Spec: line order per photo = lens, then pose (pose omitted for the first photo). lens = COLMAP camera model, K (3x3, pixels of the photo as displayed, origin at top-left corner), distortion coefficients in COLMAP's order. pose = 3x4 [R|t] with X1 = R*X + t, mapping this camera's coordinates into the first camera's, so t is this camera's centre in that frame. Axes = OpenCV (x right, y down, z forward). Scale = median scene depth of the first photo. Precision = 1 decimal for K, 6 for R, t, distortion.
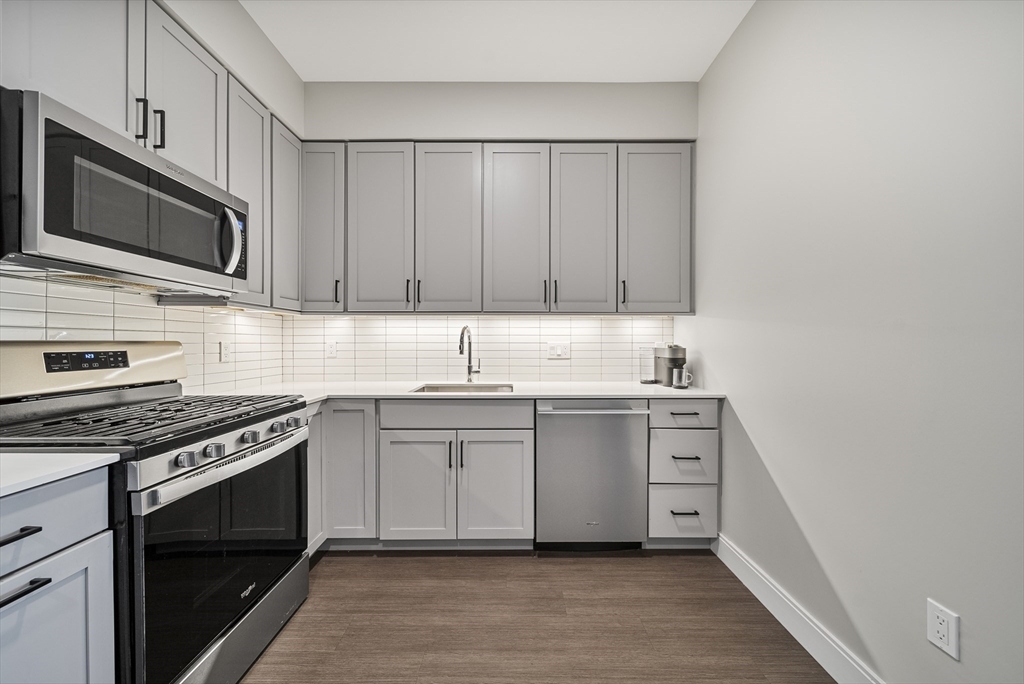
lens RADIAL K [[364.5, 0, 513.1], [0, 364.5, 343.8], [0, 0, 1]] dist [-0.000570, -0.001863]
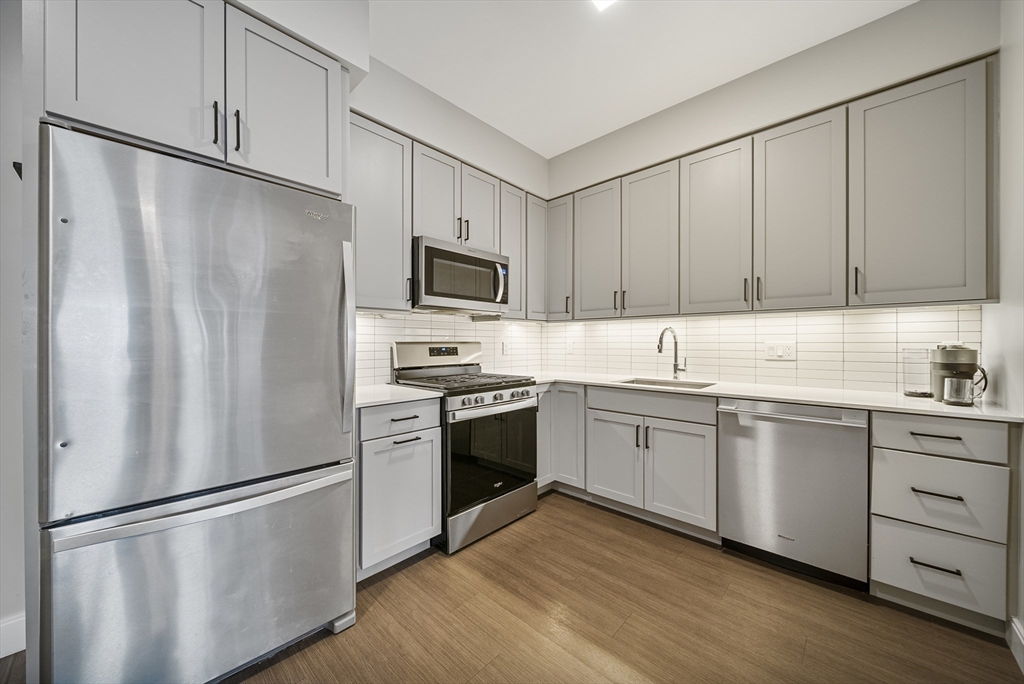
lens RADIAL K [[364.5, 0, 513.1], [0, 364.5, 343.8], [0, 0, 1]] dist [-0.000570, -0.001863]
pose [[0.729735, 0.001440, -0.683728, 0.344391], [-0.001563, 0.999999, 0.000438, 0.001149], [0.683728, 0.000749, 0.729737, -0.152055]]
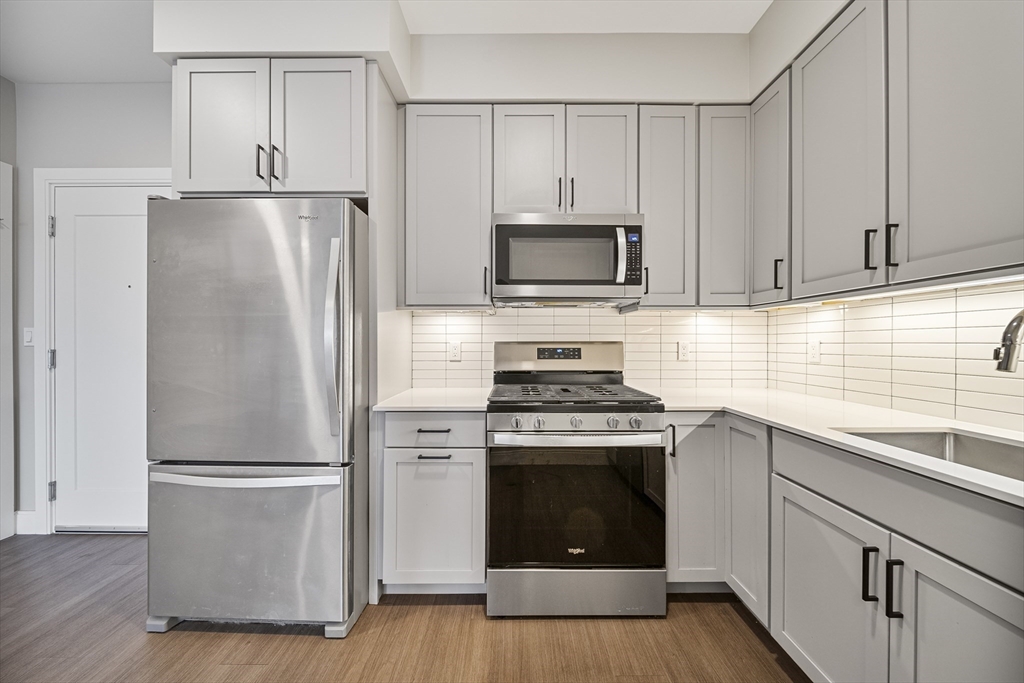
lens RADIAL K [[364.5, 0, 513.1], [0, 364.5, 343.3], [0, 0, 1]] dist [-0.000570, -0.001863]
pose [[0.001987, 0.001947, -0.999996, 0.305418], [-0.003926, 0.999990, 0.001940, -0.001276], [0.999990, 0.003922, 0.001995, 0.521579]]
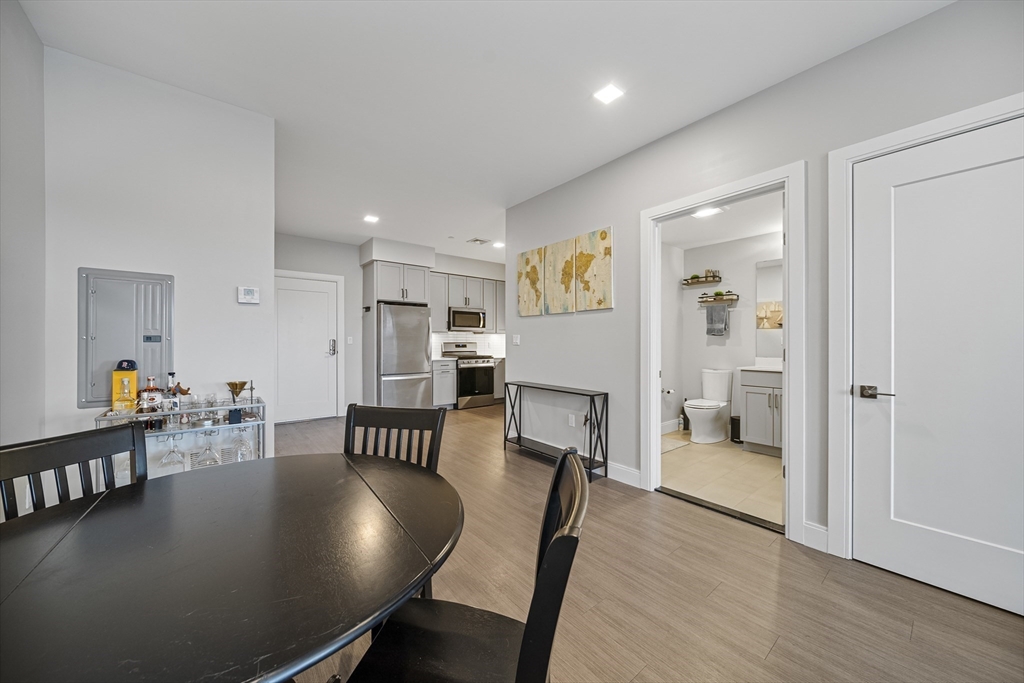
lens RADIAL K [[364.5, 0, 513.1], [0, 364.5, 343.3], [0, 0, 1]] dist [-0.000570, -0.001863]
pose [[0.622126, 0.000850, -0.782917, 2.374751], [-0.002577, 0.999996, -0.000961, 0.005439], [0.782913, 0.002616, 0.622126, -1.178789]]
